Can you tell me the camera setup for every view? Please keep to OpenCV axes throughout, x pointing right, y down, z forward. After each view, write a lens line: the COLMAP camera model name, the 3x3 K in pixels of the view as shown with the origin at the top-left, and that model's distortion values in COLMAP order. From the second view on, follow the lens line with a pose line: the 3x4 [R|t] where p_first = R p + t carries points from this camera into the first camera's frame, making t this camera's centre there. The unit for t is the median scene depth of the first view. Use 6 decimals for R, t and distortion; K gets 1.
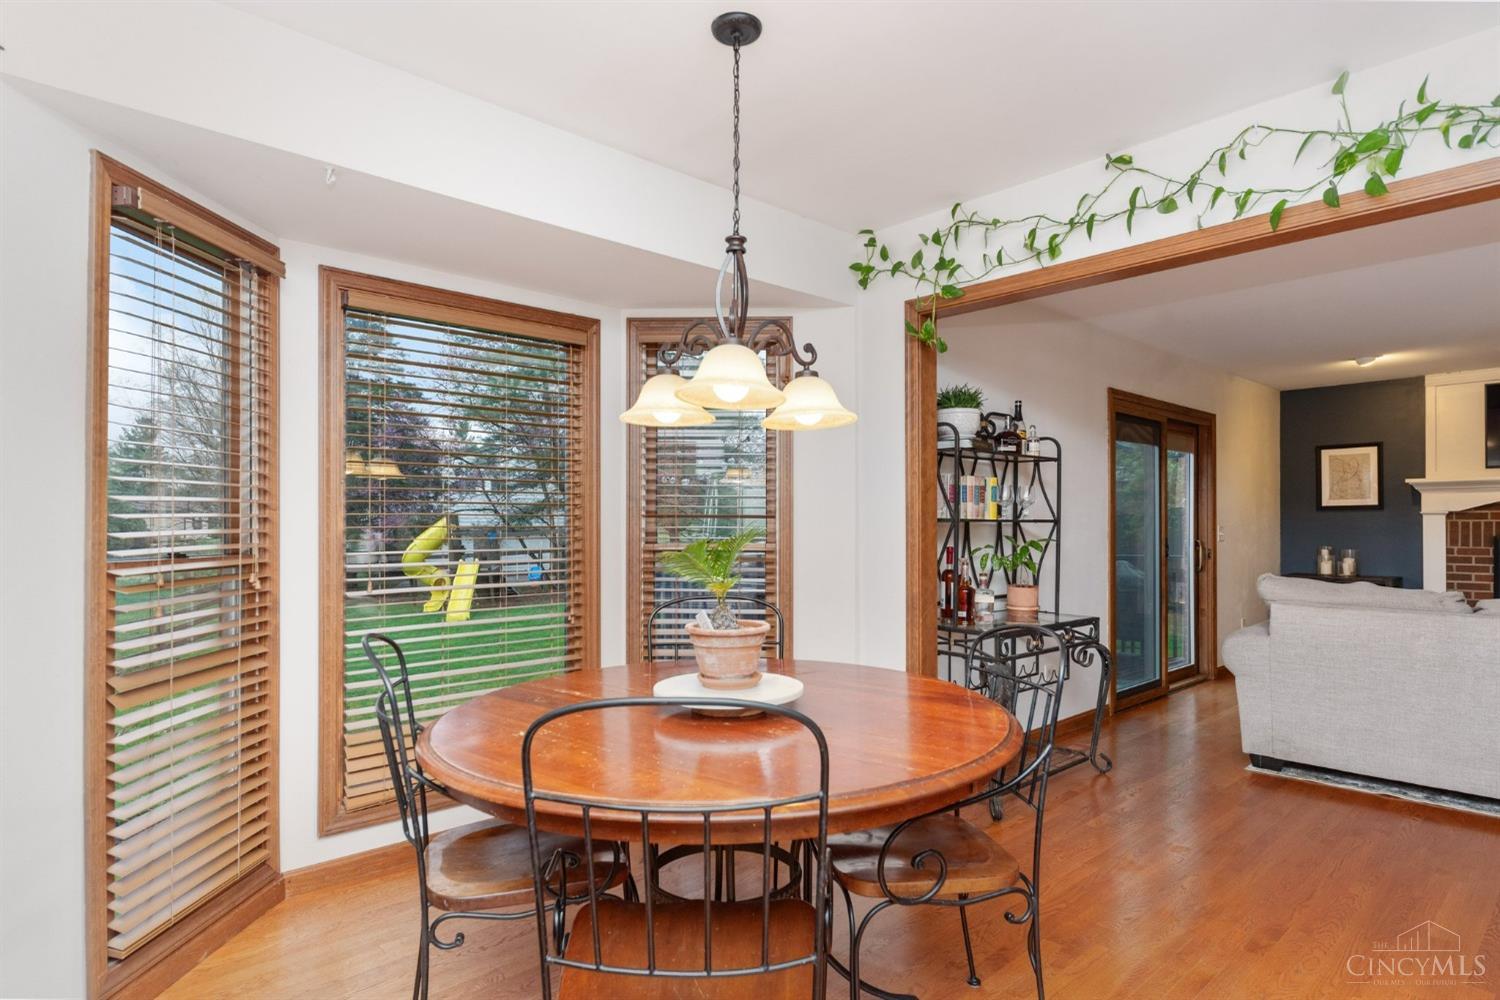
lens RADIAL K [[815.8, 0, 765.2], [0, 815.8, 519.3], [0, 0, 1]] dist [0.002588, -0.002739]
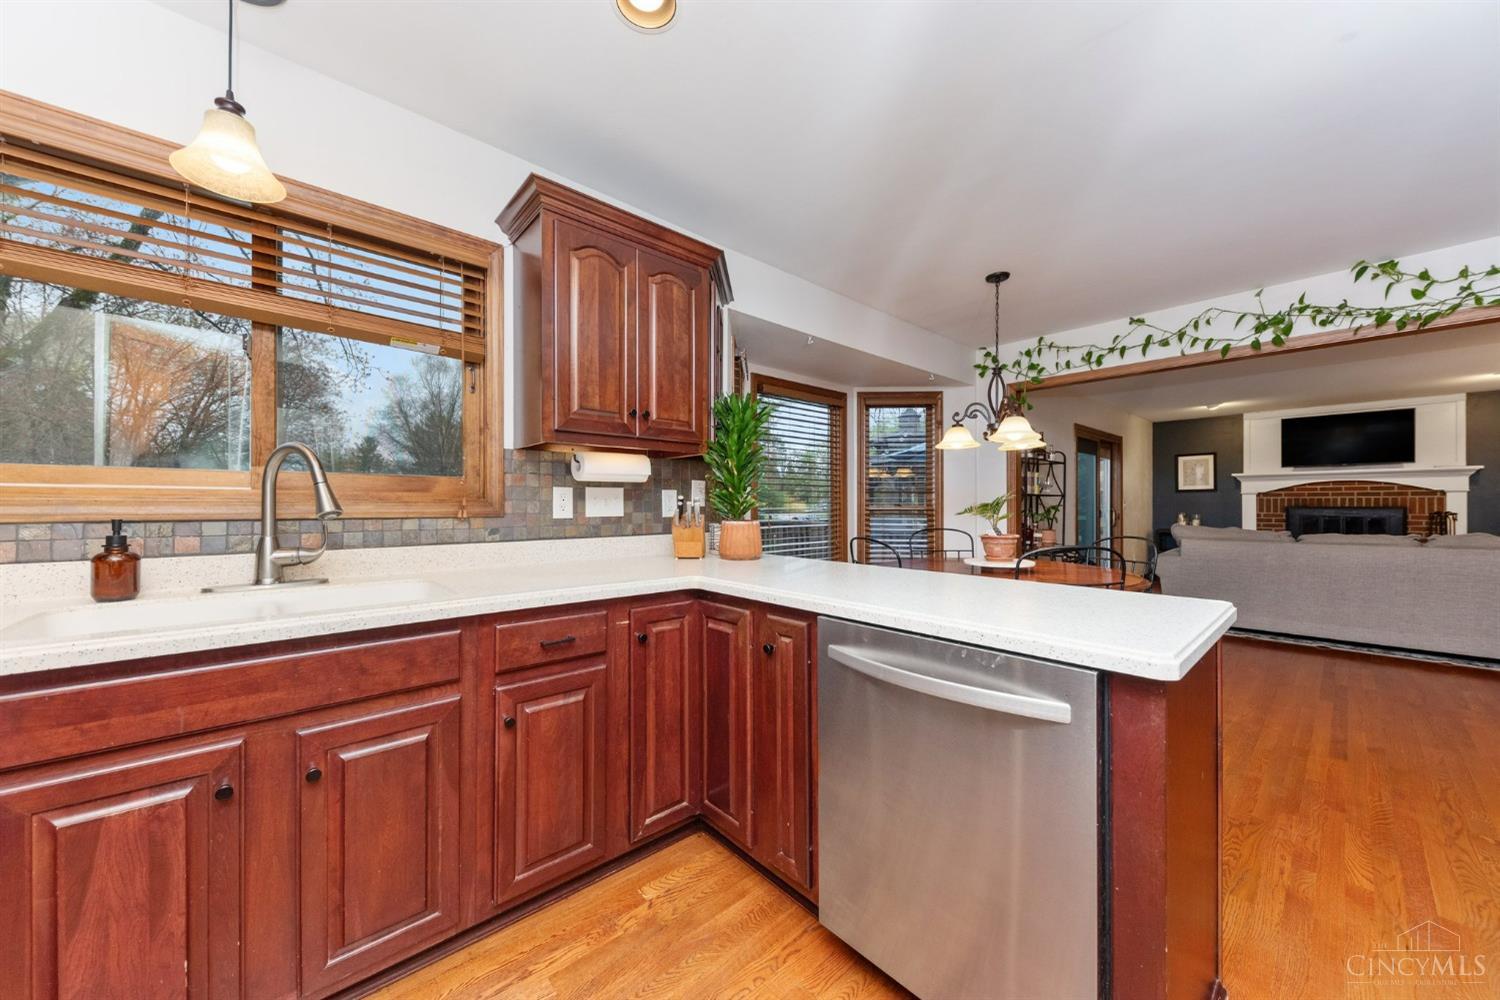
lens RADIAL K [[537.1, 0, 746.9], [0, 537.1, 504.3], [0, 0, 1]] dist [0.006867, -0.002462]
pose [[0.999768, -0.000482, -0.021554, -0.445354], [0.000563, 0.999993, 0.003744, 0.021478], [0.021552, -0.003755, 0.999761, -0.335318]]
